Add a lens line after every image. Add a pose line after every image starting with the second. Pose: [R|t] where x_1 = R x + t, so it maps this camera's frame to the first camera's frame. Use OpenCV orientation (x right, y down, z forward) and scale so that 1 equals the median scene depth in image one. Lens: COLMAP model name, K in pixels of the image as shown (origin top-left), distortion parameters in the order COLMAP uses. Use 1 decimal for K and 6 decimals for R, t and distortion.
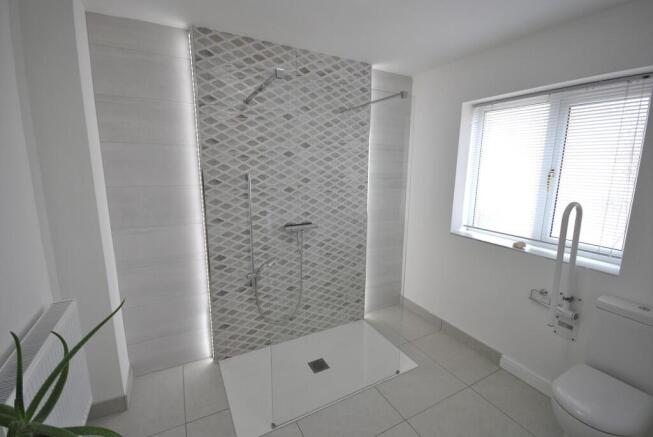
lens RADIAL K [[289.9, 0, 328.7], [0, 289.9, 218.6], [0, 0, 1]] dist [-0.000393, -0.000769]
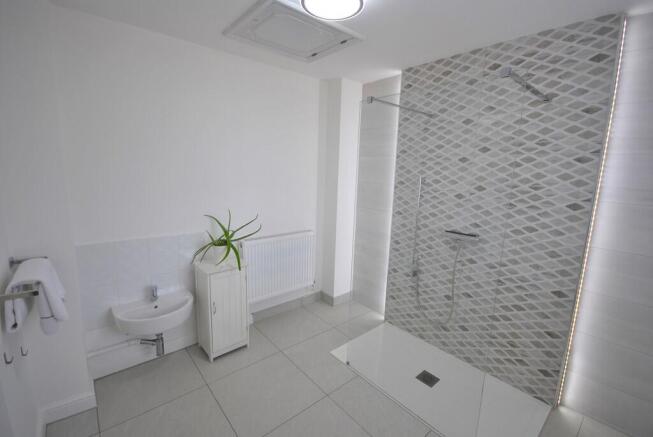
lens RADIAL K [[289.9, 0, 328.7], [0, 289.9, 218.6], [0, 0, 1]] dist [-0.000393, -0.000769]
pose [[0.217705, 0.161734, -0.962521, 0.707026], [-0.206552, 0.971473, 0.116520, -0.048597], [0.953908, 0.173443, 0.244901, 0.349217]]
